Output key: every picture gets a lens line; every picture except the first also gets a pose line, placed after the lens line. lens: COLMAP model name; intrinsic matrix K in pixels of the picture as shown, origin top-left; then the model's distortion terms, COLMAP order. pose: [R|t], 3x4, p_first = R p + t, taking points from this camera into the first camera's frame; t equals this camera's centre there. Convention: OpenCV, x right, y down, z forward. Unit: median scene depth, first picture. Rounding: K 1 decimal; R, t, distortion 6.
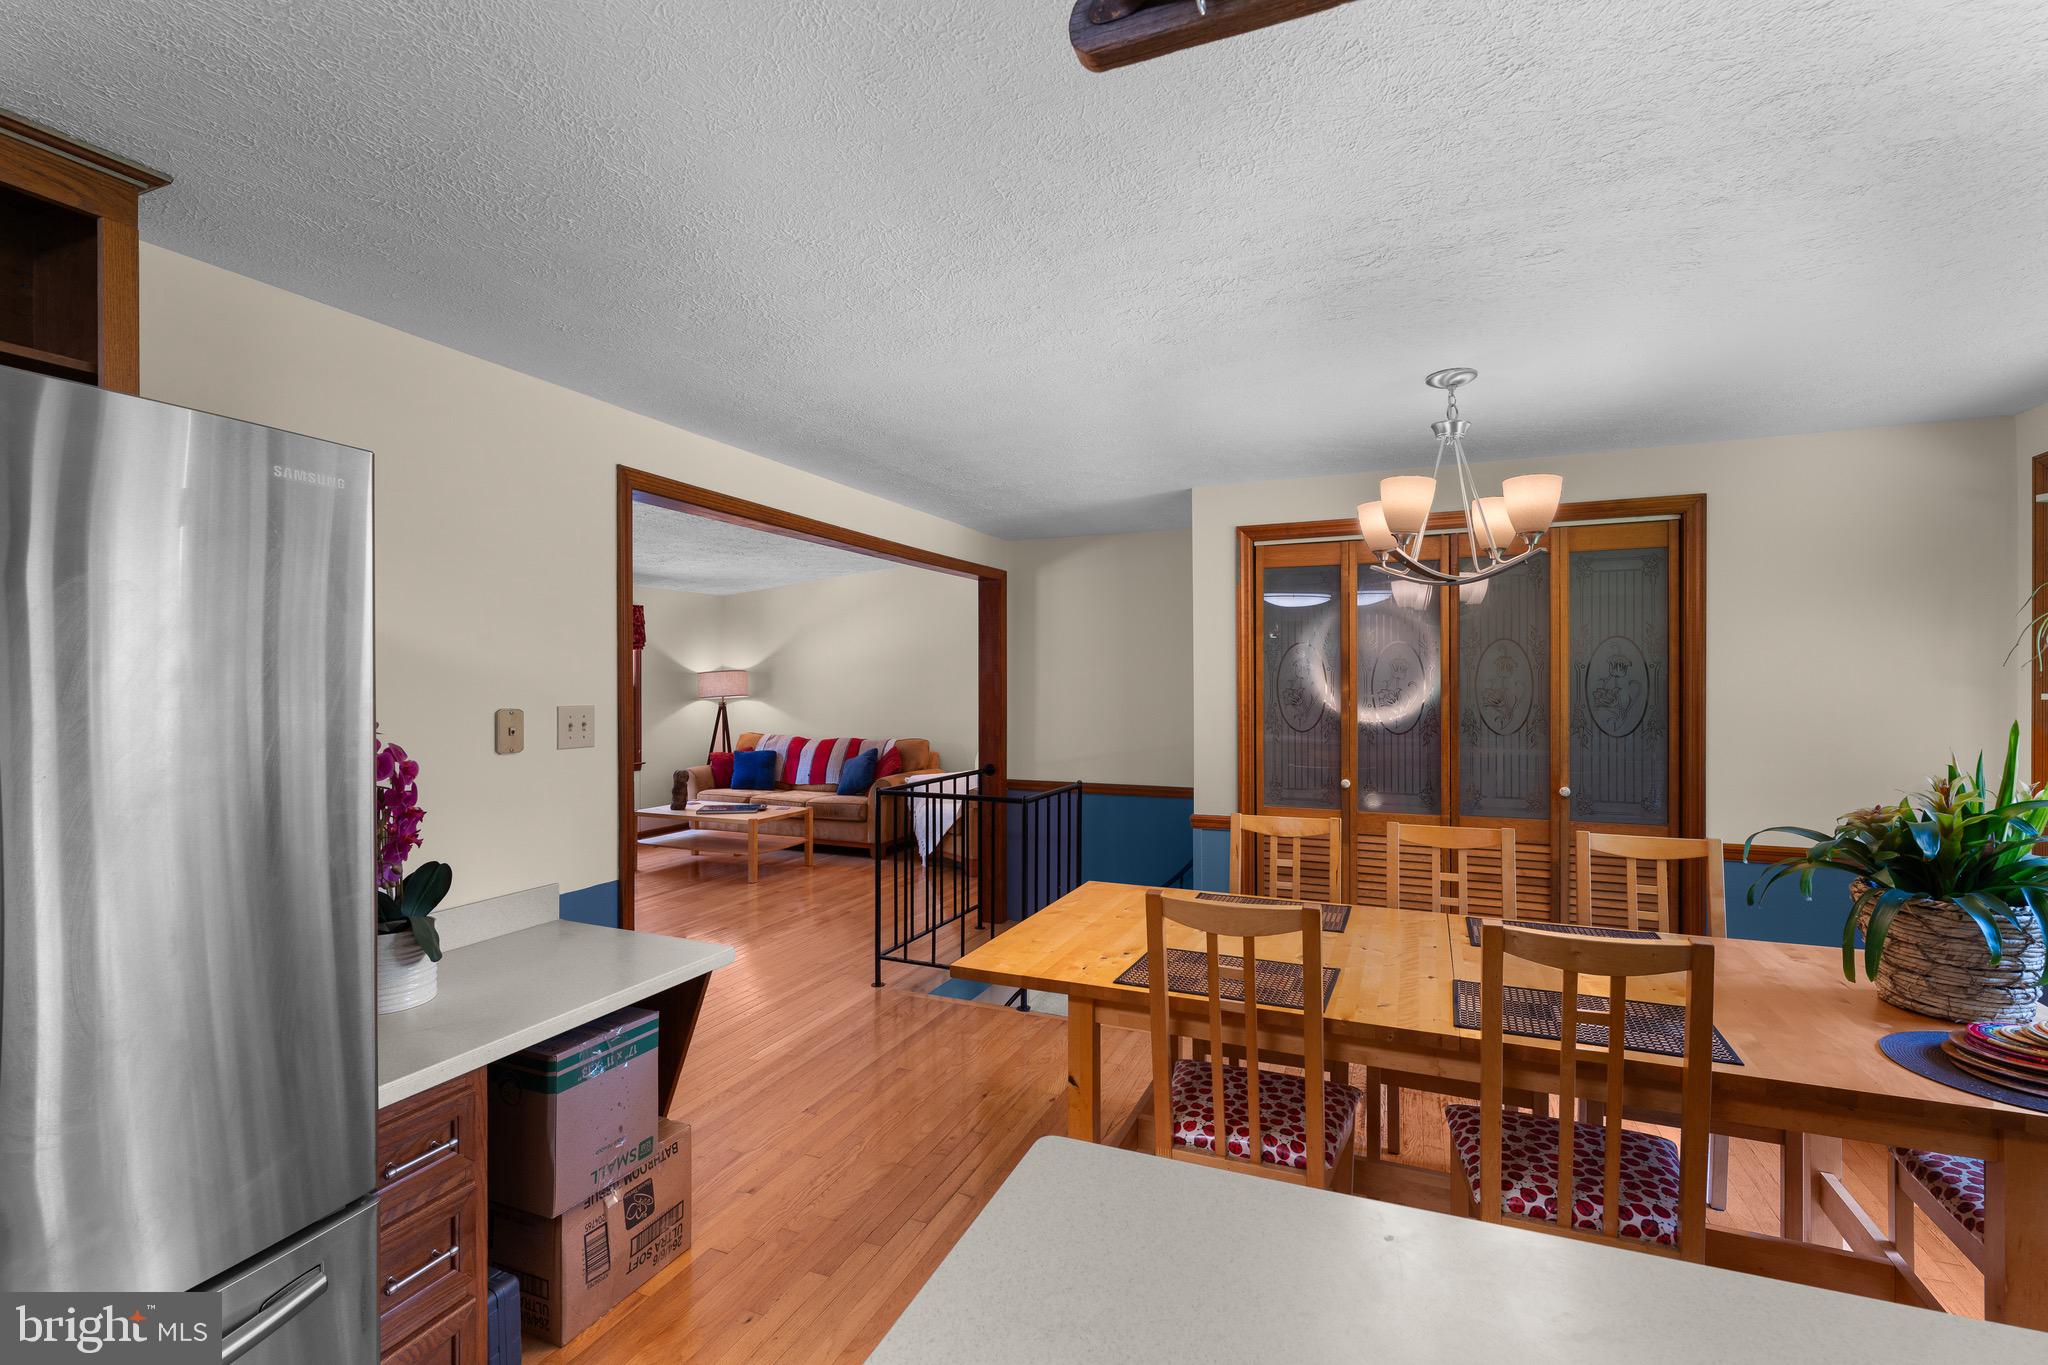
lens RADIAL K [[905.3, 0, 1024.0], [0, 905.3, 682.5], [0, 0, 1]] dist [-0.000924, -0.000221]
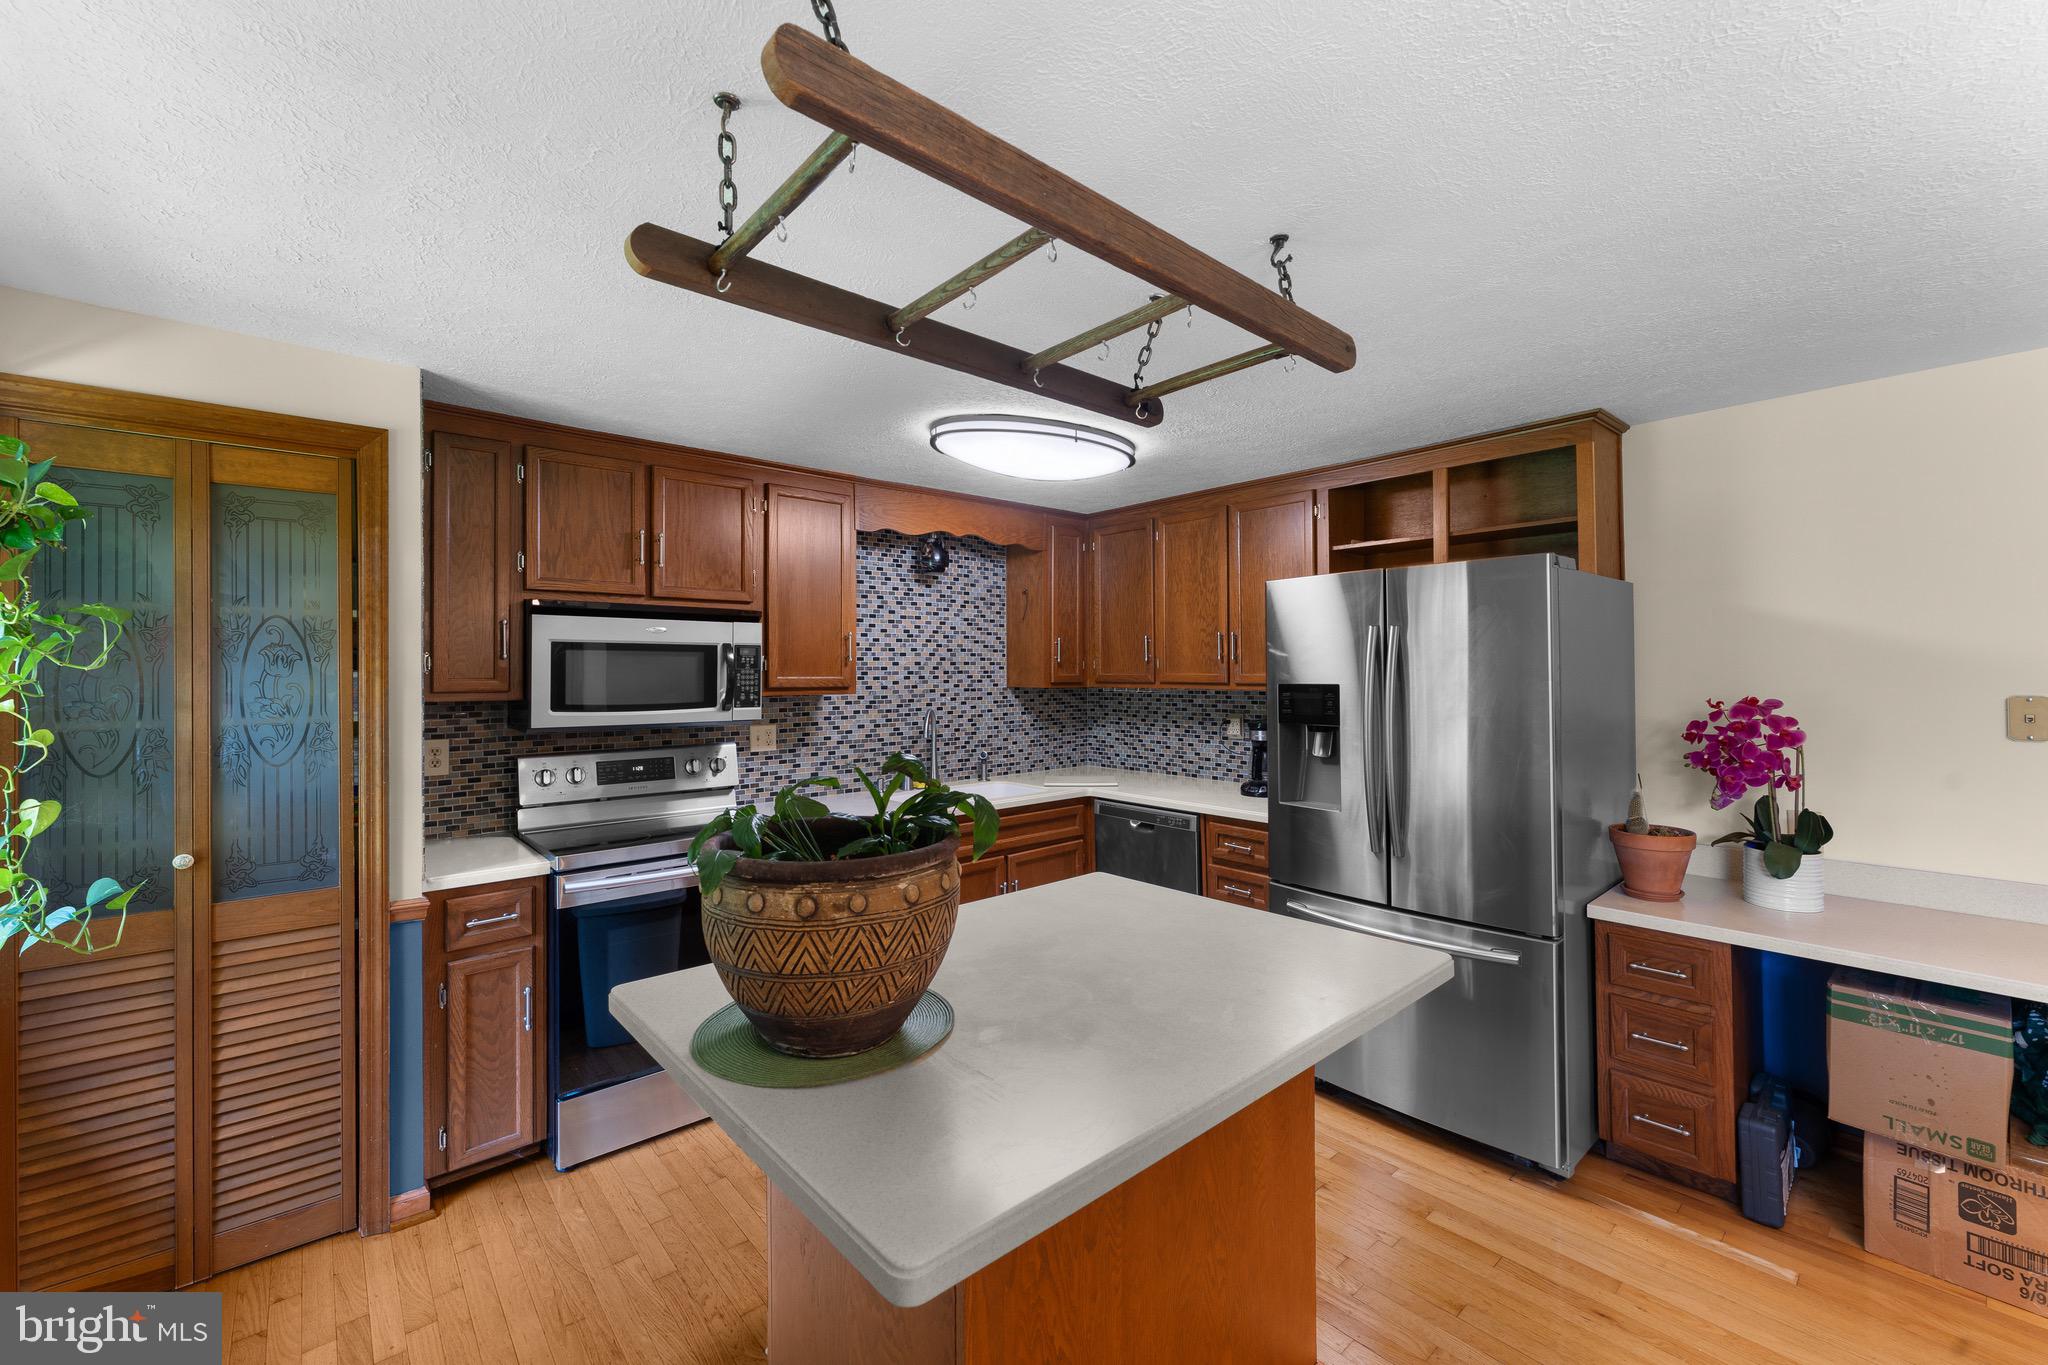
lens RADIAL K [[822.3, 0, 1021.3], [0, 822.3, 672.1], [0, 0, 1]] dist [-0.000610, 0.000230]
pose [[-0.440617, 0.005580, -0.897678, 0.807843], [0.008043, 0.999965, 0.002268, -0.009442], [0.897659, -0.006220, -0.440647, 0.455861]]
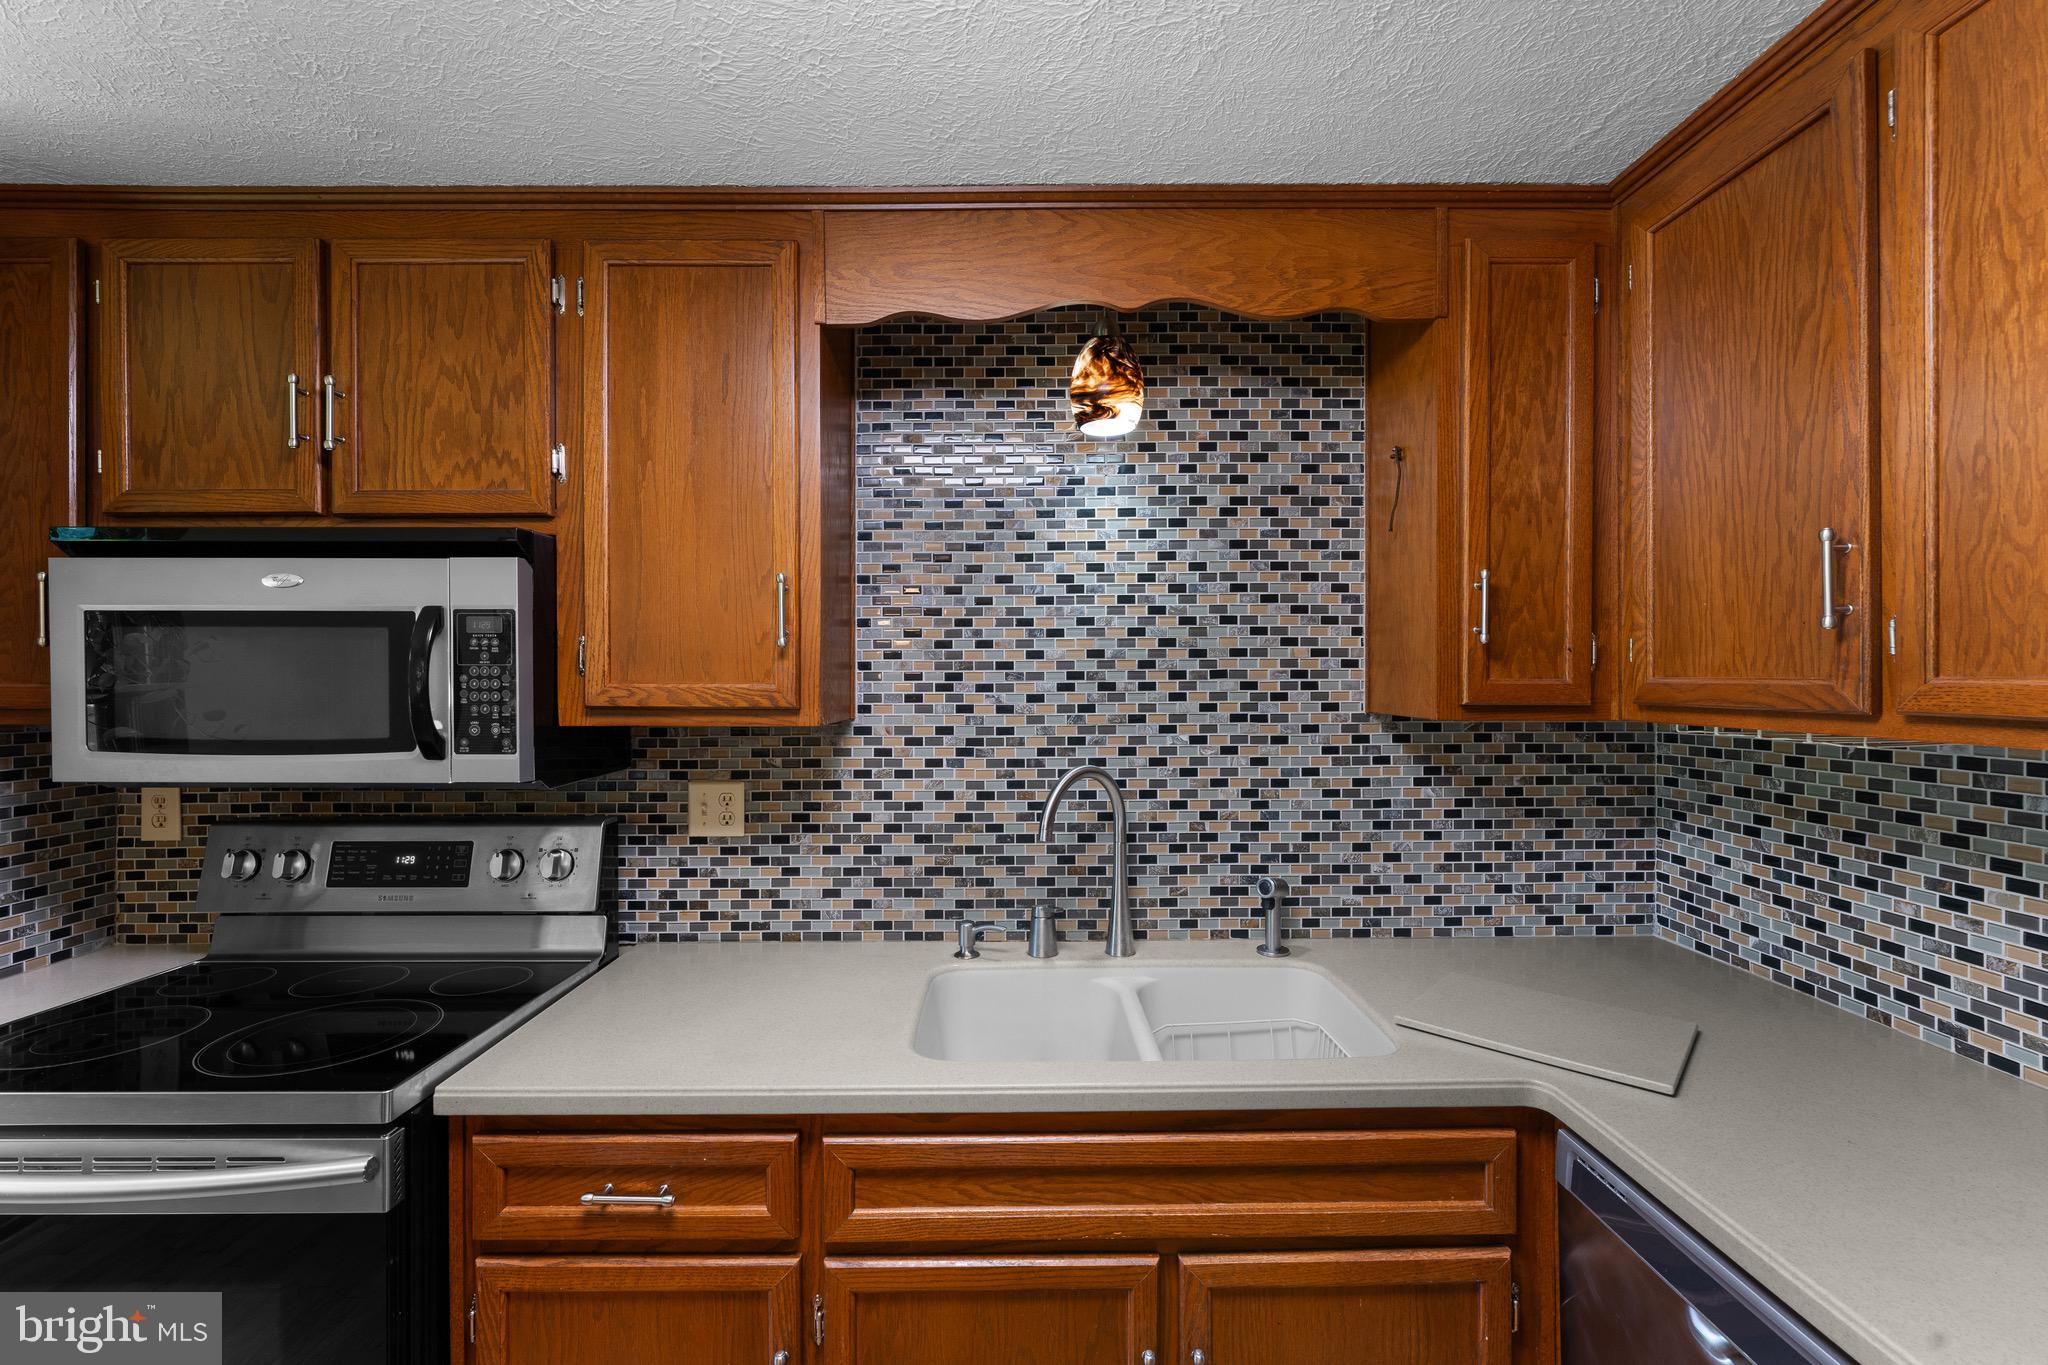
lens RADIAL K [[860.6, 0, 1024.2], [0, 860.6, 686.7], [0, 0, 1]] dist [-0.003512, -0.000115]
pose [[-0.916432, 0.008211, -0.400107, -0.376733], [0.005954, 0.999959, 0.006884, -0.001022], [0.400147, 0.003926, -0.916443, 0.152423]]
